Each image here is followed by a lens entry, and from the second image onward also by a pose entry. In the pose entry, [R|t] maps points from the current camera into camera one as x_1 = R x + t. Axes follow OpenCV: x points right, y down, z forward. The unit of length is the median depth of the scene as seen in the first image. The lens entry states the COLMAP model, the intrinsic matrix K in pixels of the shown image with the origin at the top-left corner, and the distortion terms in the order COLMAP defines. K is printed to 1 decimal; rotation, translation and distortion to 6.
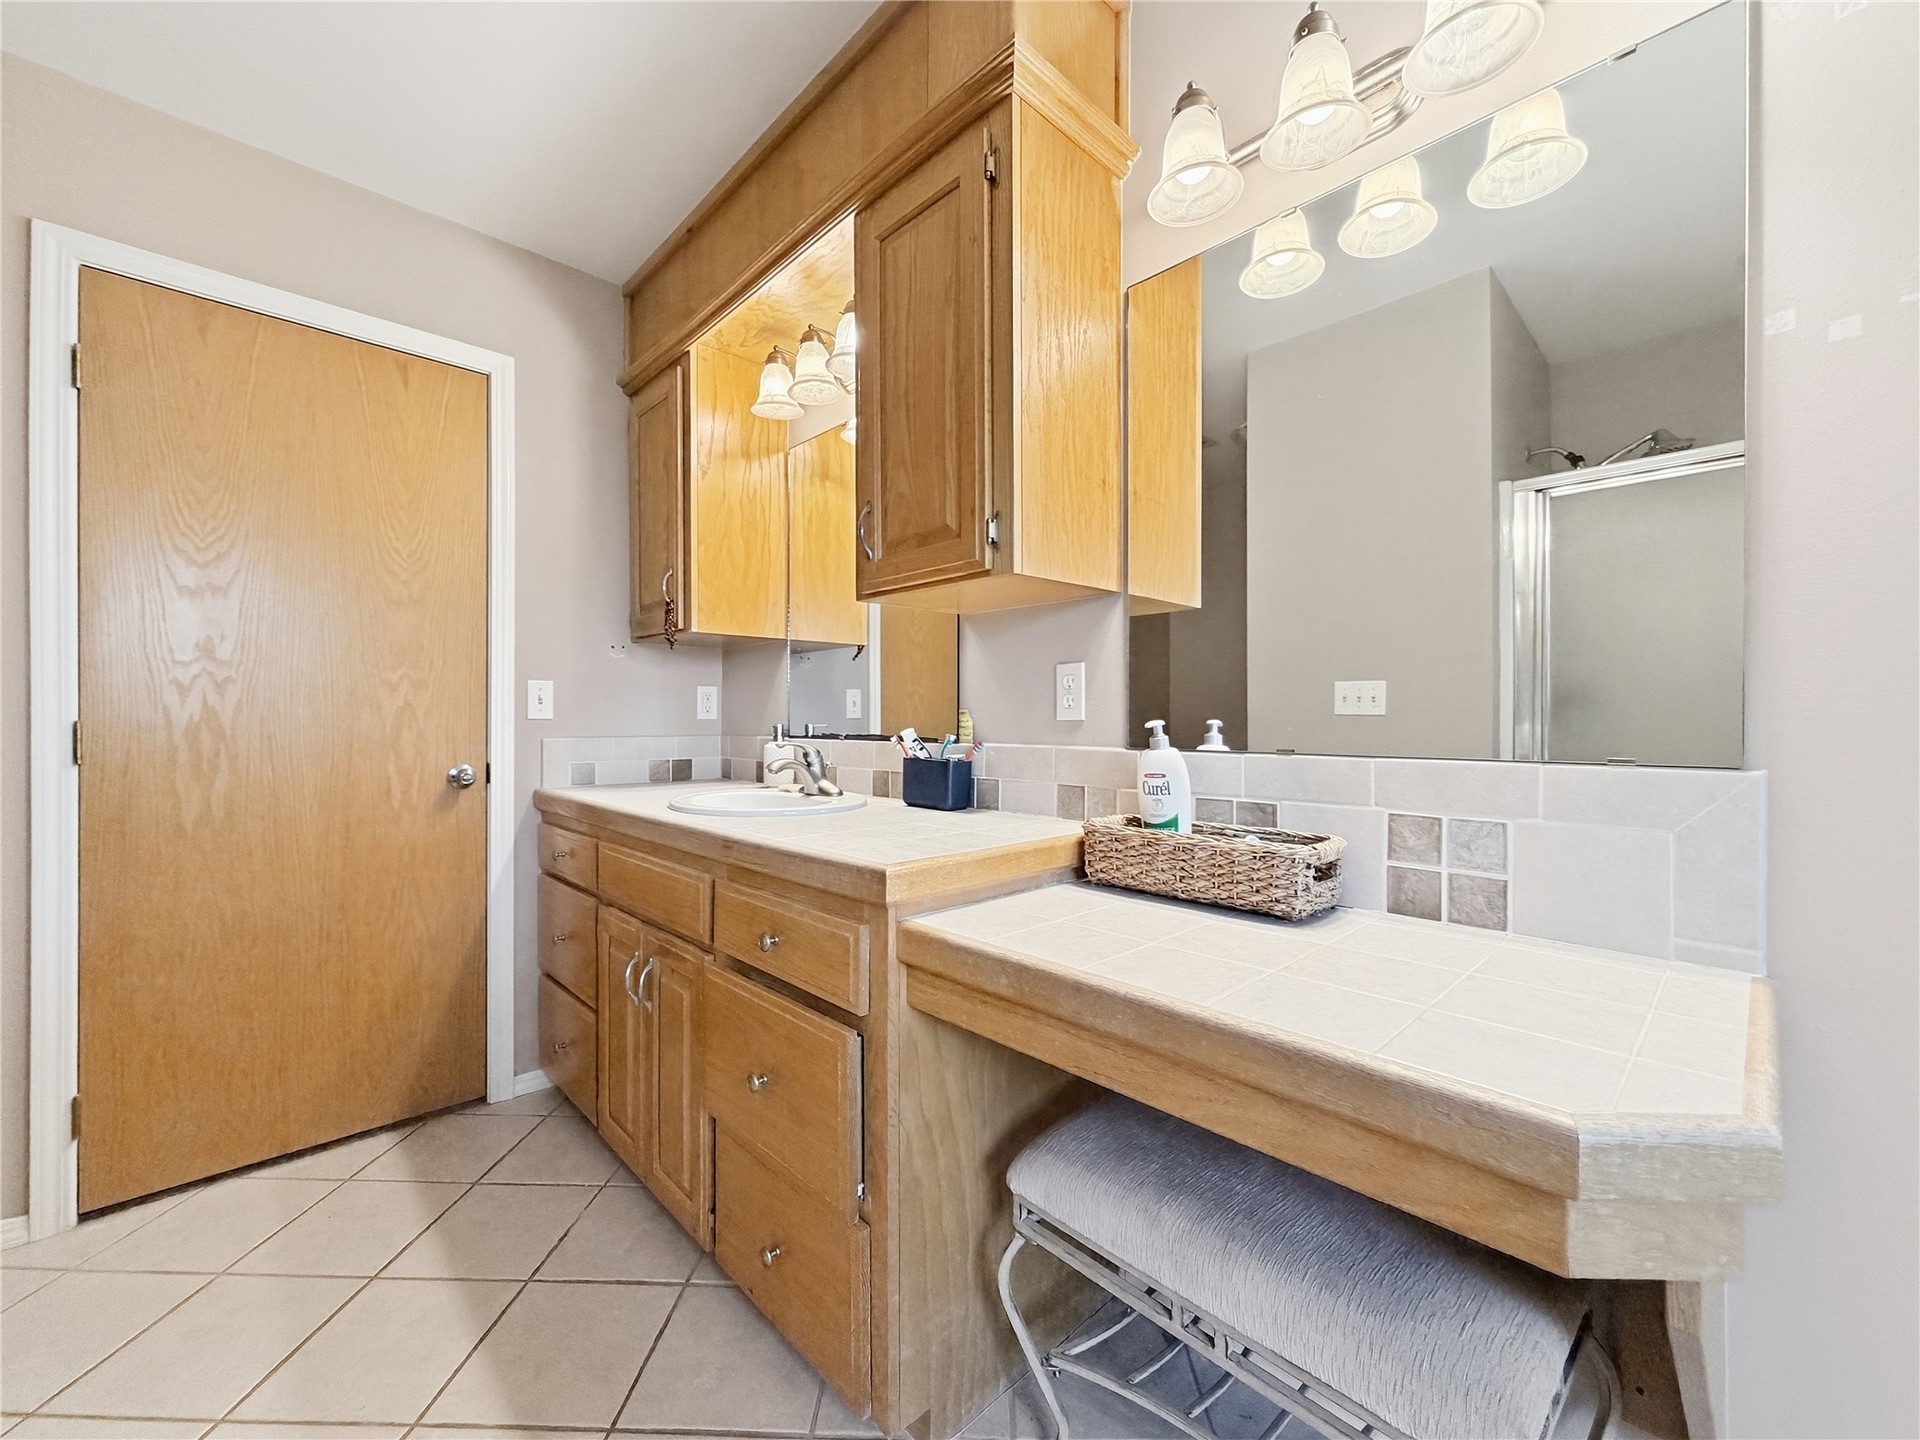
lens RADIAL K [[779.1, 0, 960.0], [0, 779.1, 720.0], [0, 0, 1]] dist [-0.001061, -0.000407]
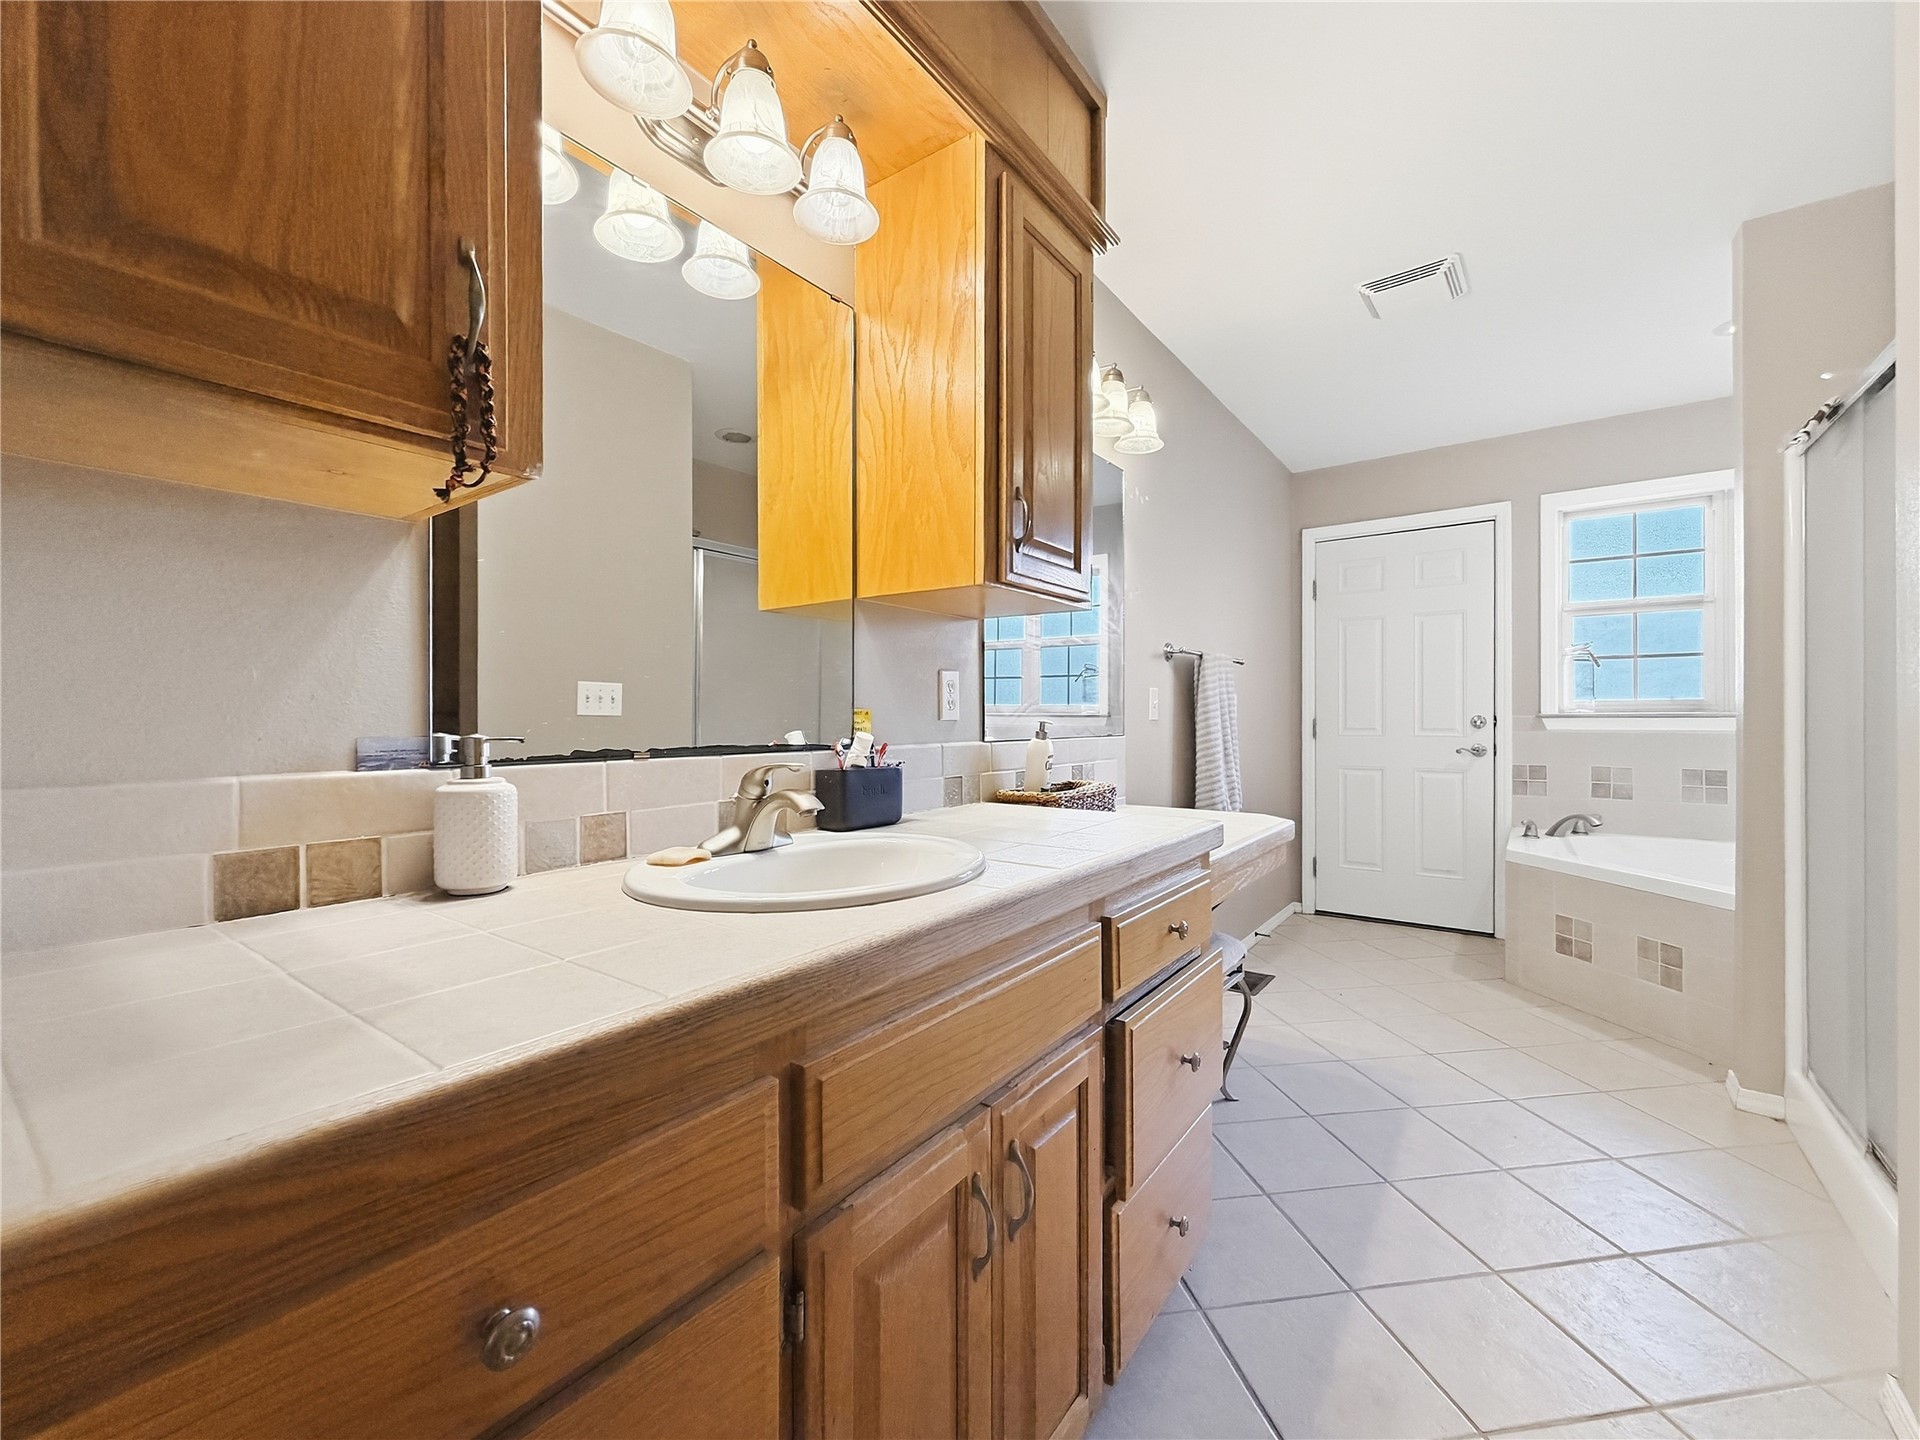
lens RADIAL K [[779.1, 0, 960.0], [0, 779.1, 720.0], [0, 0, 1]] dist [-0.001061, -0.000407]
pose [[-0.179827, -0.004288, 0.983689, -0.737139], [0.003391, 0.999982, 0.004979, -0.003803], [-0.983692, 0.004231, -0.179809, 0.886094]]
